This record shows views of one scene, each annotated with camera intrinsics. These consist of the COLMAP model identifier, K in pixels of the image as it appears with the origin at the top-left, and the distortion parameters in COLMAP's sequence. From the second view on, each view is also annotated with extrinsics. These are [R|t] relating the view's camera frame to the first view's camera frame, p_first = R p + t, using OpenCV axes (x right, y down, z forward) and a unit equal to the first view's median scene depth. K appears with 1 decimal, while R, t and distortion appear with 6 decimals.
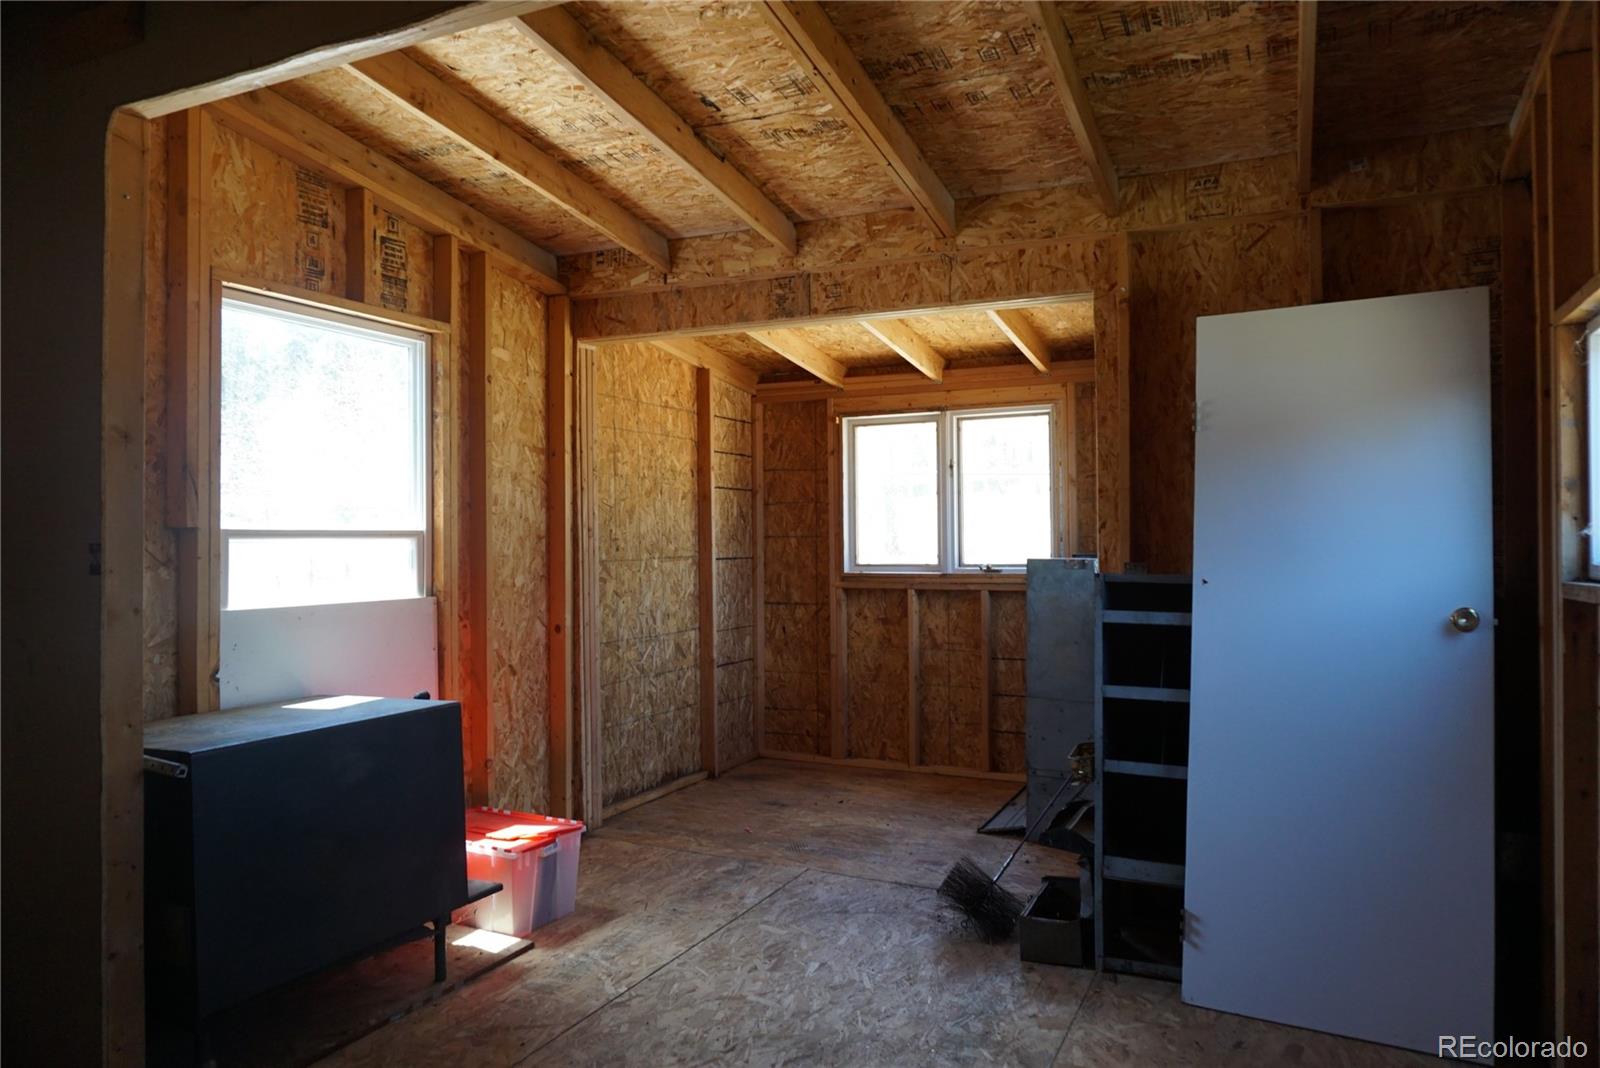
lens RADIAL K [[1068.1, 0, 803.5], [0, 1068.1, 530.5], [0, 0, 1]] dist [-0.051014, 0.038209]
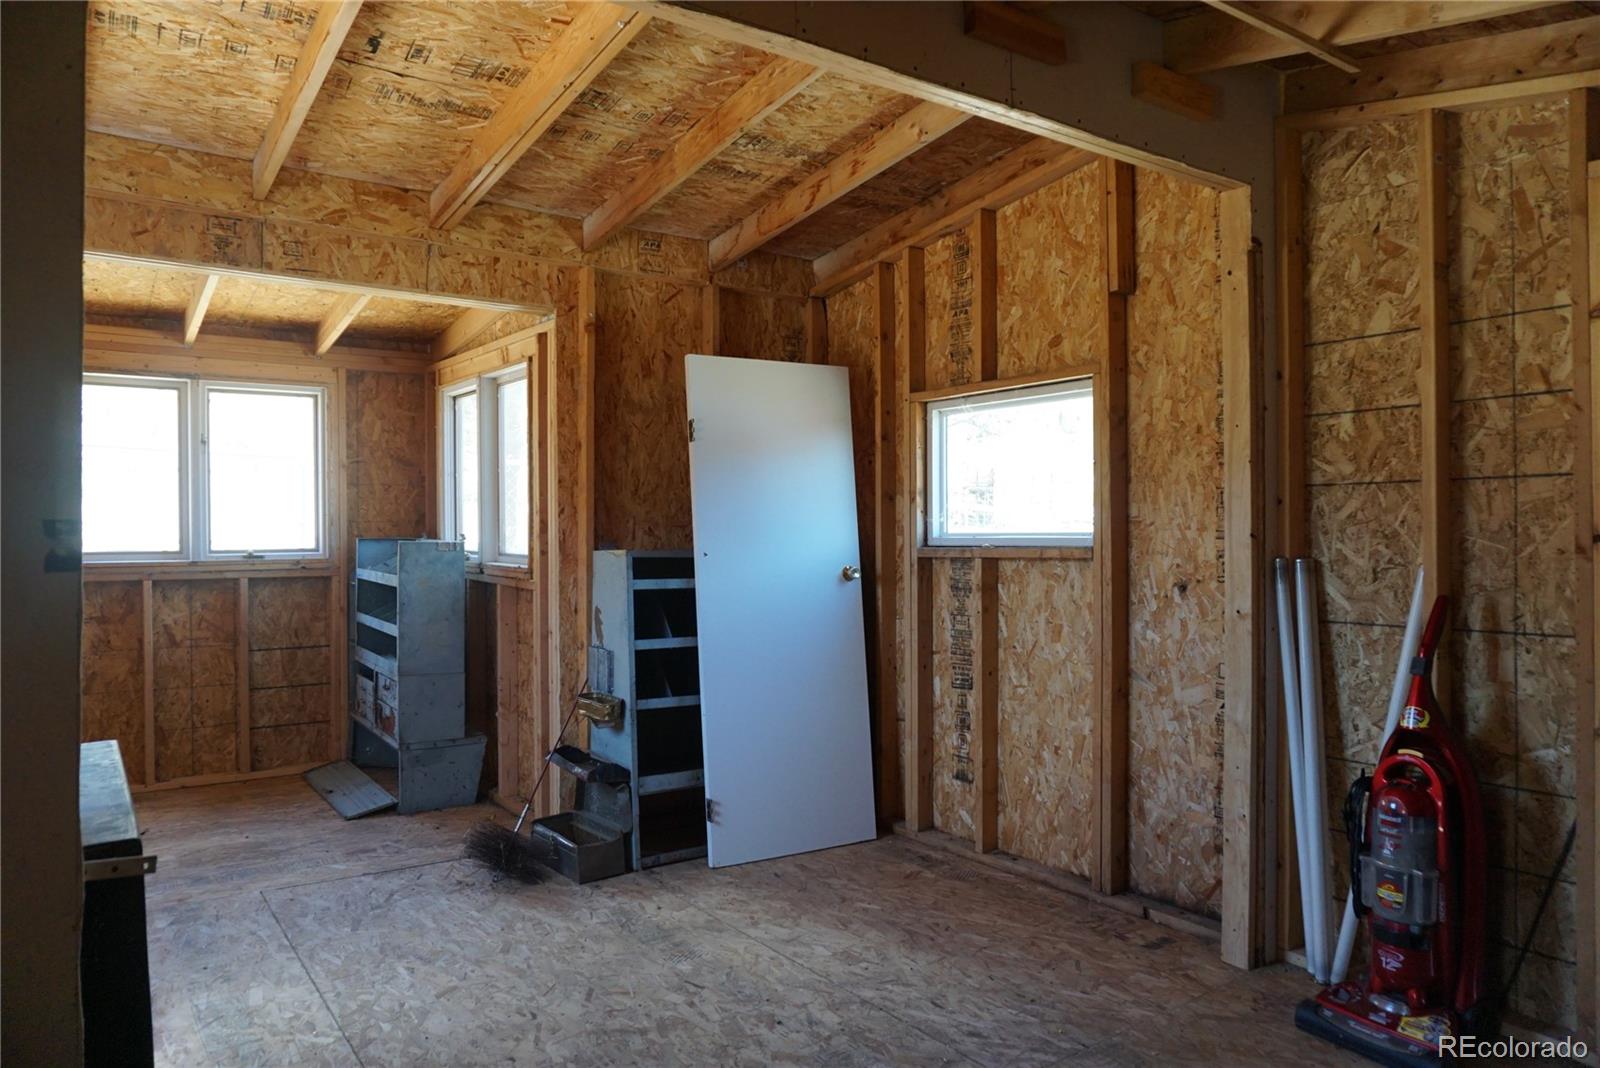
lens RADIAL K [[1059.9, 0, 802.9], [0, 1059.9, 525.7], [0, 0, 1]] dist [-0.051975, 0.031073]
pose [[0.480993, 0.004674, 0.876712, -0.597012], [-0.009993, 0.999950, 0.000151, 0.008472], [-0.876667, -0.008834, 0.481016, 0.202617]]
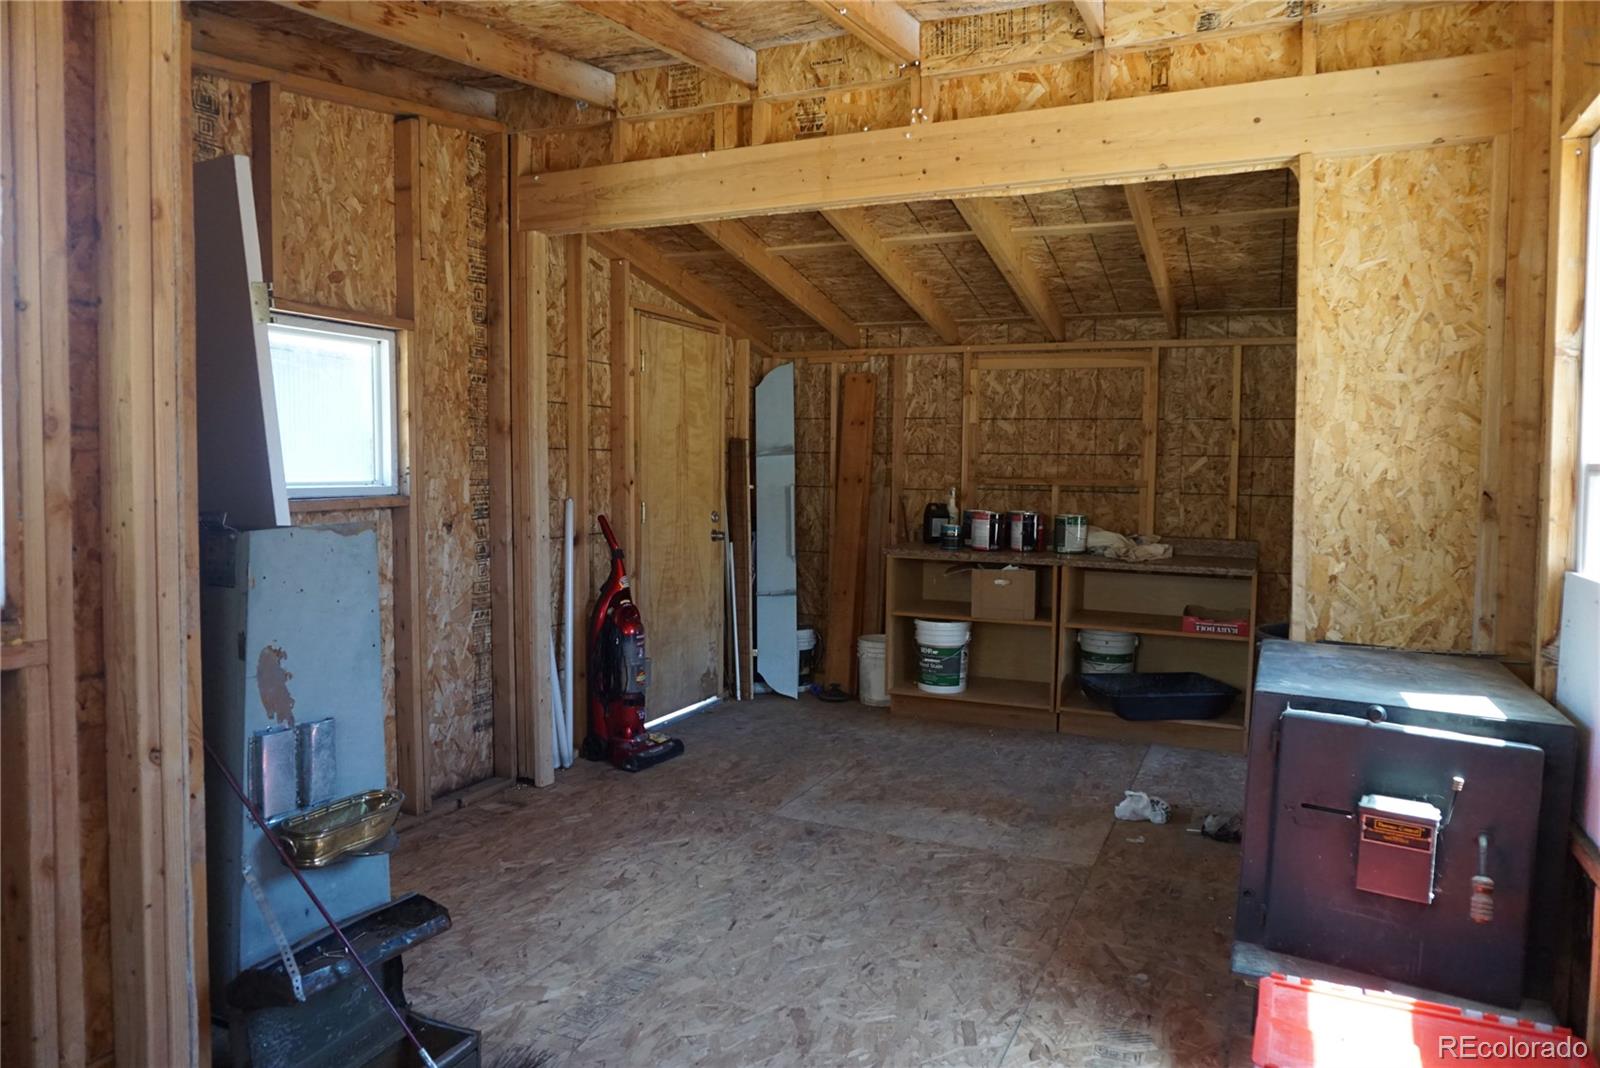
lens RADIAL K [[1059.9, 0, 802.9], [0, 1059.9, 525.7], [0, 0, 1]] dist [-0.051975, 0.031073]
pose [[-0.999631, 0.001467, -0.027112, 0.014826], [0.000409, 0.999239, 0.039000, 0.015193], [0.027149, 0.038974, -0.998871, 1.435445]]
